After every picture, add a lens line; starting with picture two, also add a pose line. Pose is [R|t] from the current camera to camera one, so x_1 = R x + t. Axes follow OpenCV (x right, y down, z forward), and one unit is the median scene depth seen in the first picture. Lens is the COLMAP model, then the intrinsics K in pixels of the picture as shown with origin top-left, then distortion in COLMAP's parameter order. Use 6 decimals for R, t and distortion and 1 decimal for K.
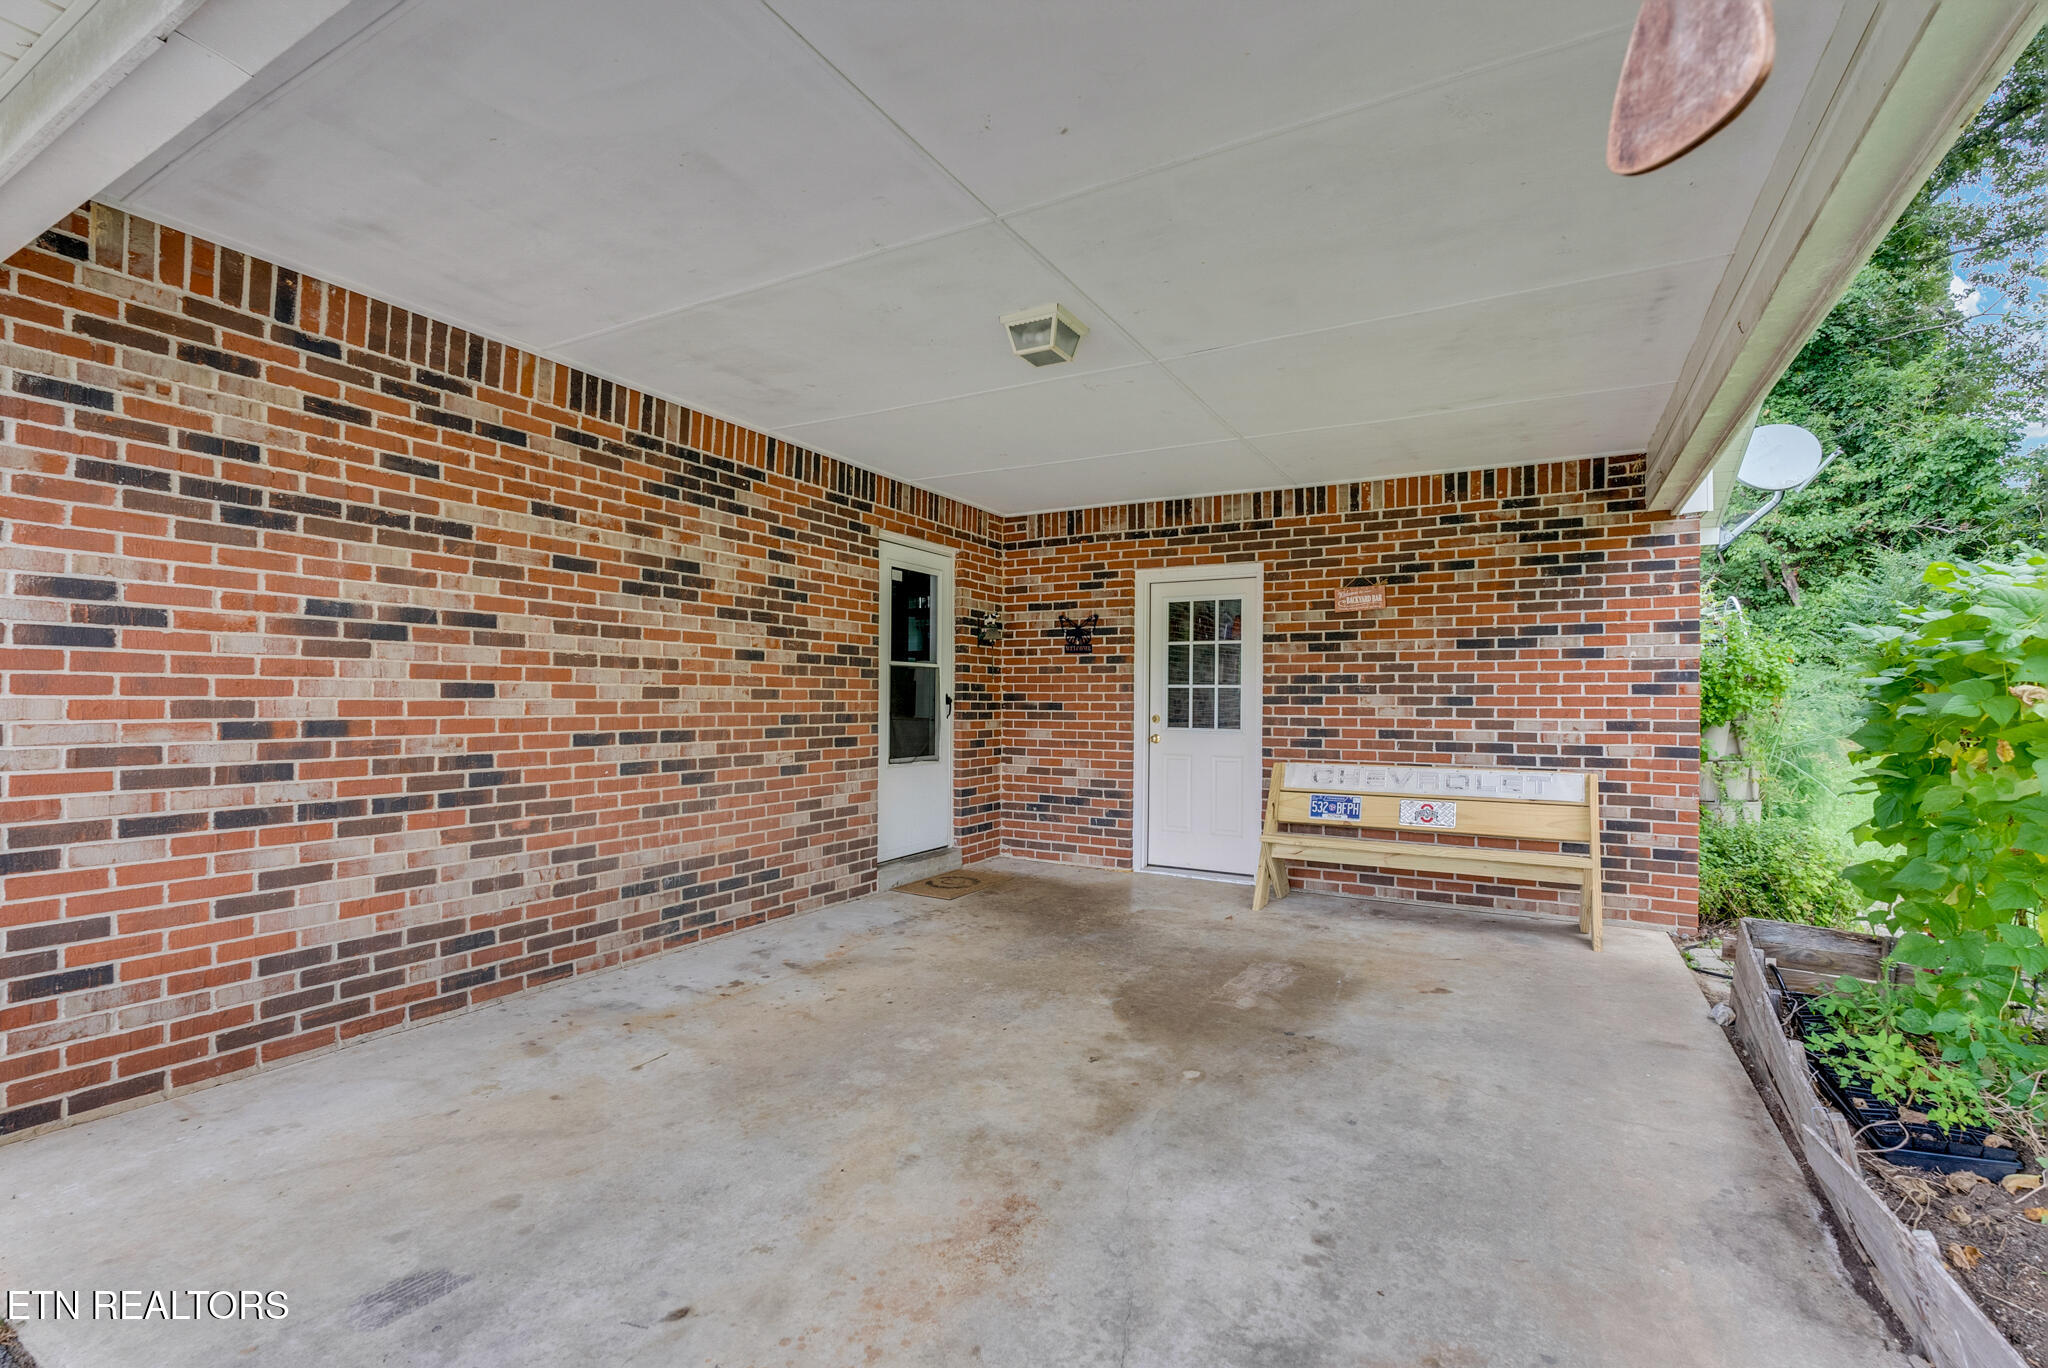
lens RADIAL K [[905.3, 0, 1037.8], [0, 905.3, 690.2], [0, 0, 1]] dist [-0.002271, -0.000228]
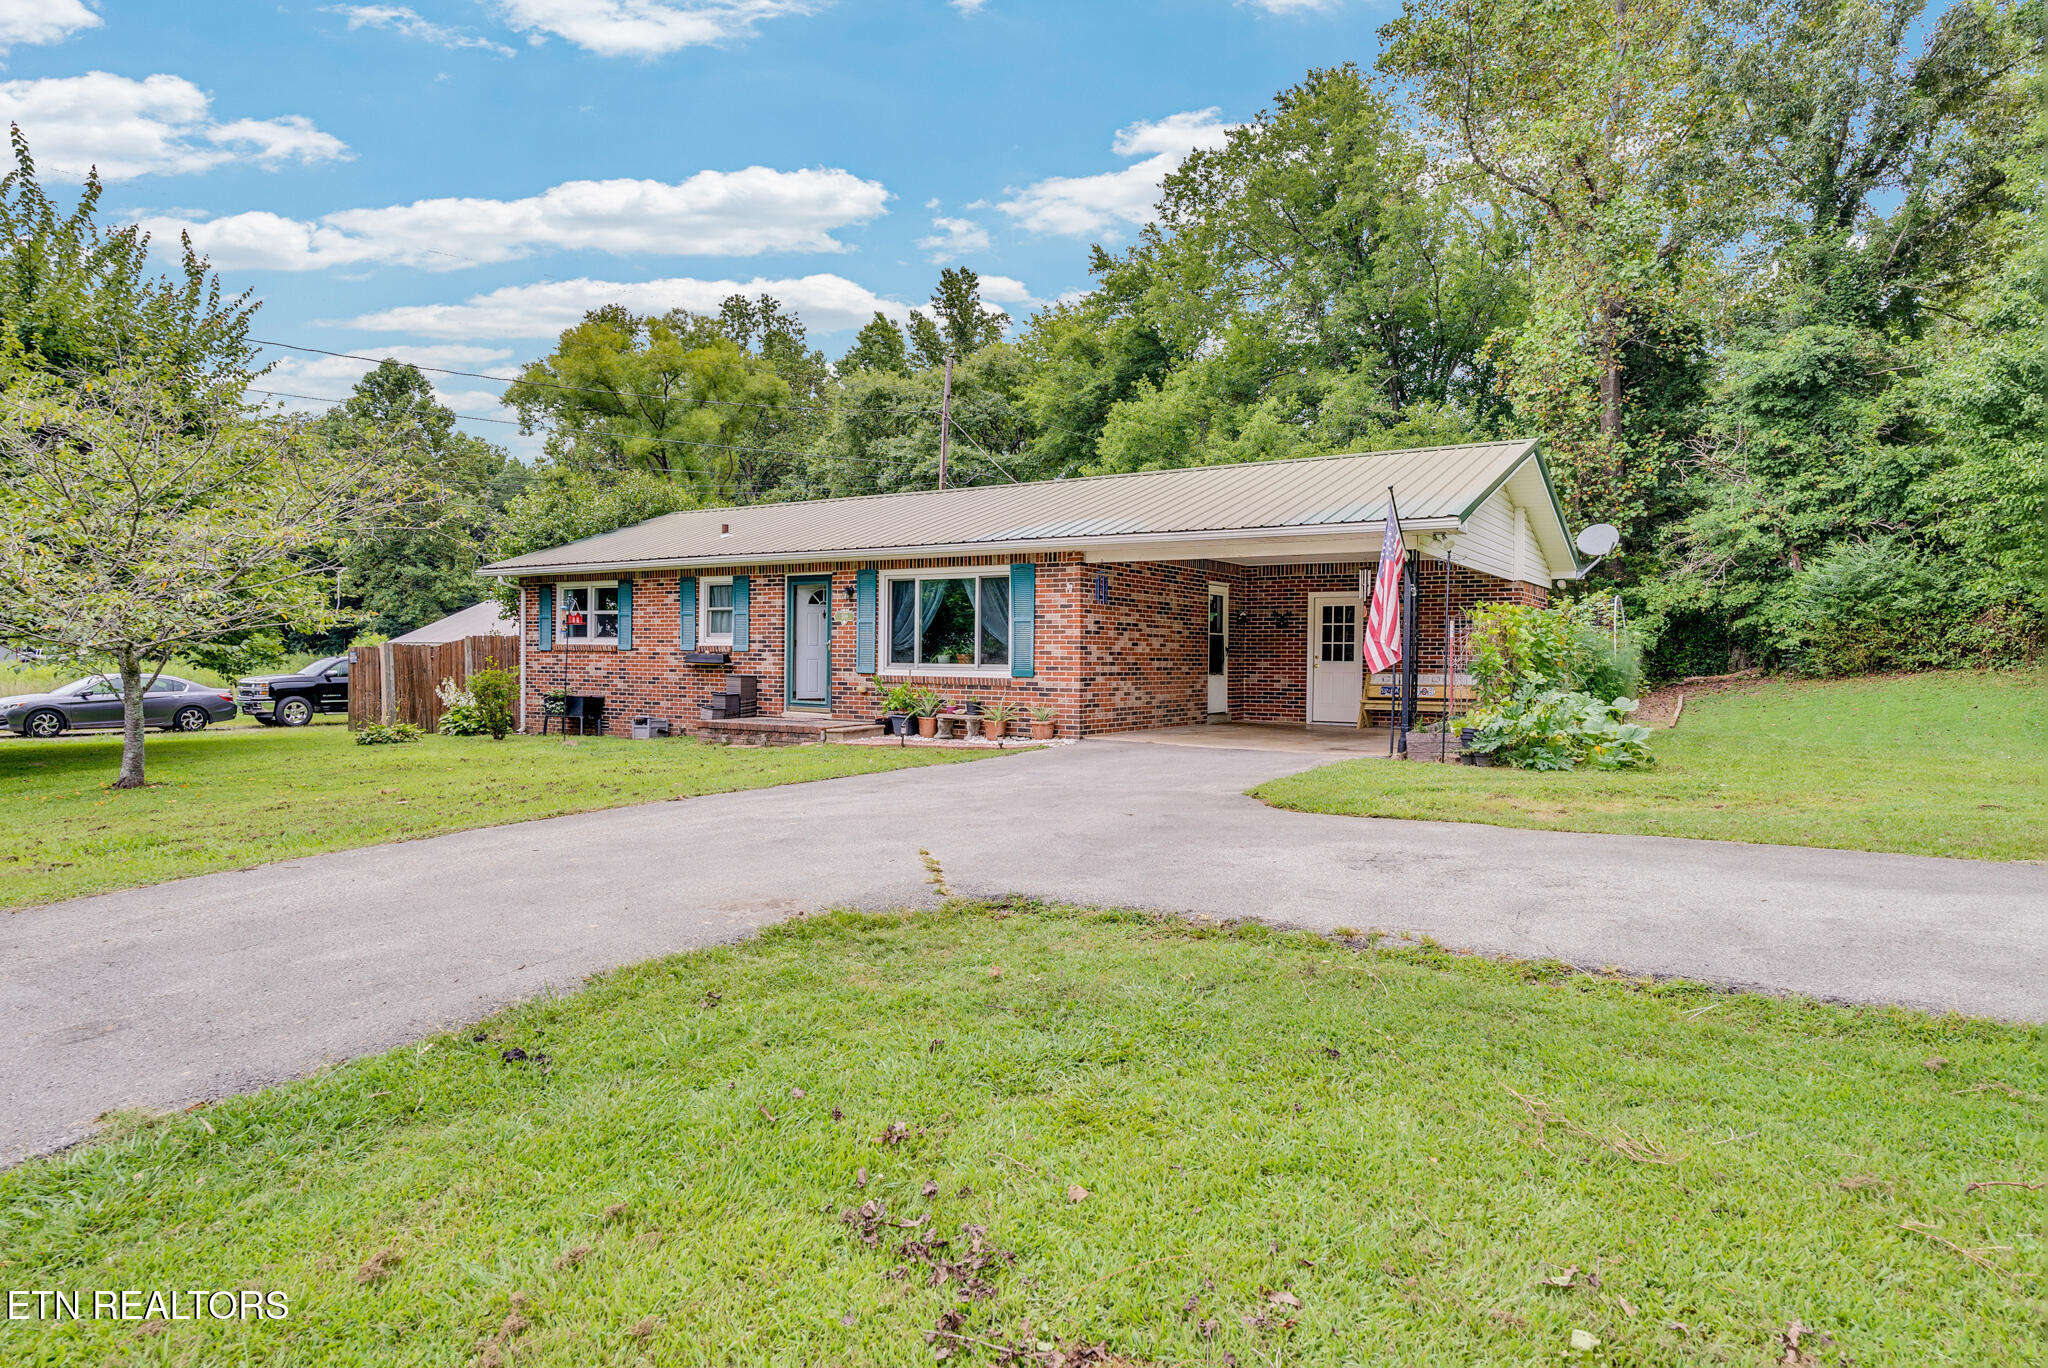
lens RADIAL K [[1188.3, 0, 1069.0], [0, 1188.3, 682.2], [0, 0, 1]] dist [-0.000483, -0.000154]
pose [[0.999197, 0.001379, -0.040055, -0.388254], [-0.000185, 0.999556, 0.029794, 0.005495], [0.040078, -0.029763, 0.998753, -2.098312]]
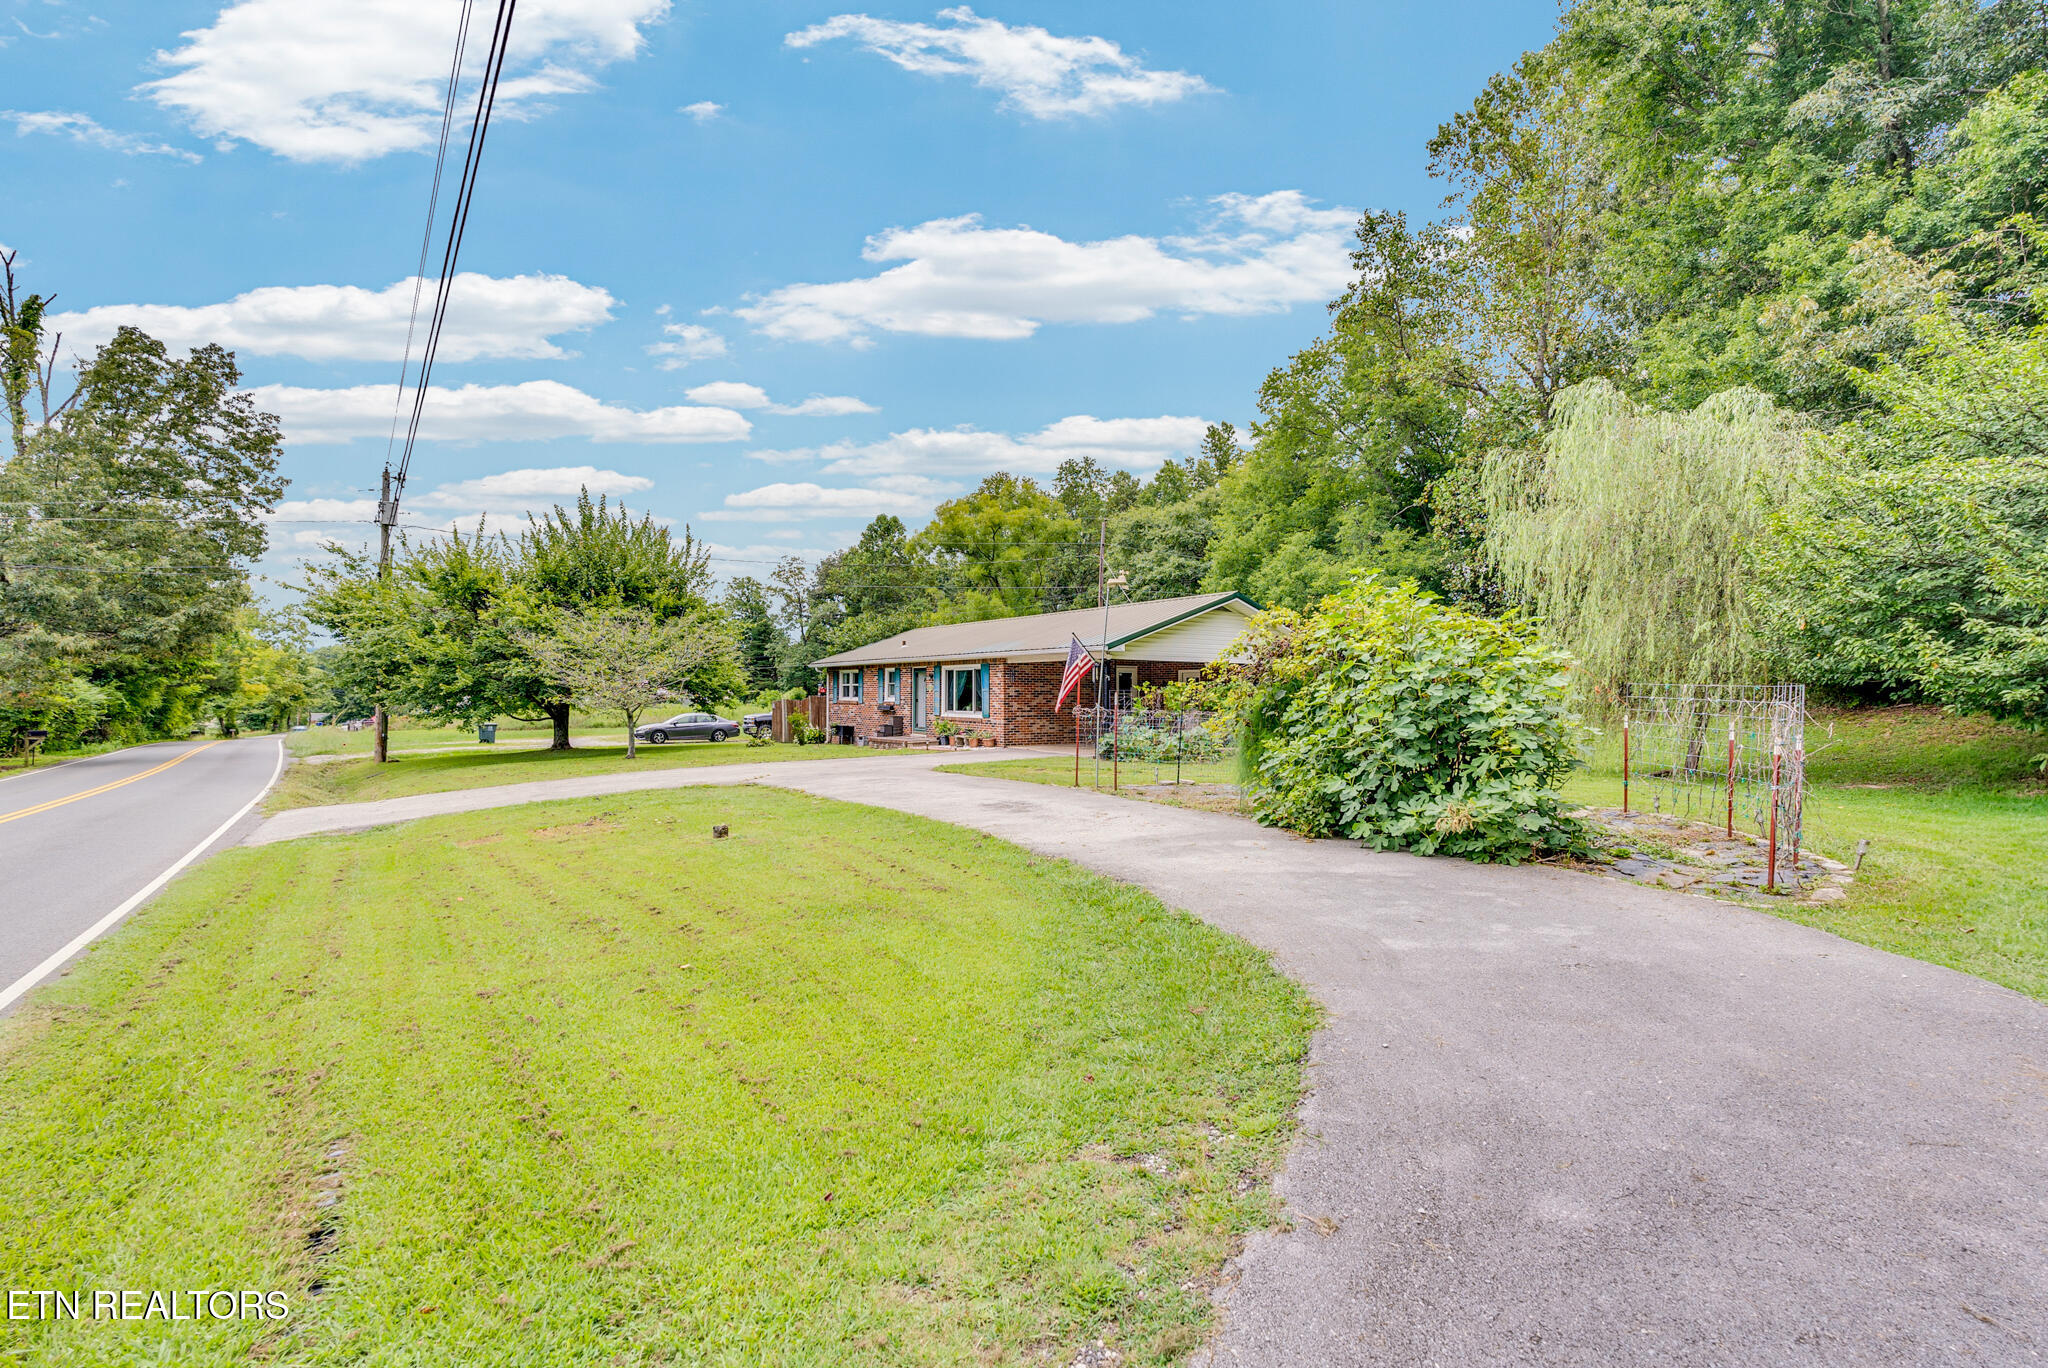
lens RADIAL K [[905.3, 0, 1037.8], [0, 905.3, 690.2], [0, 0, 1]] dist [-0.002271, -0.000228]
pose [[0.913136, -0.009170, -0.407552, 1.277983], [0.010170, 0.999948, 0.000289, -0.051031], [0.407528, -0.004409, 0.913182, -3.162750]]
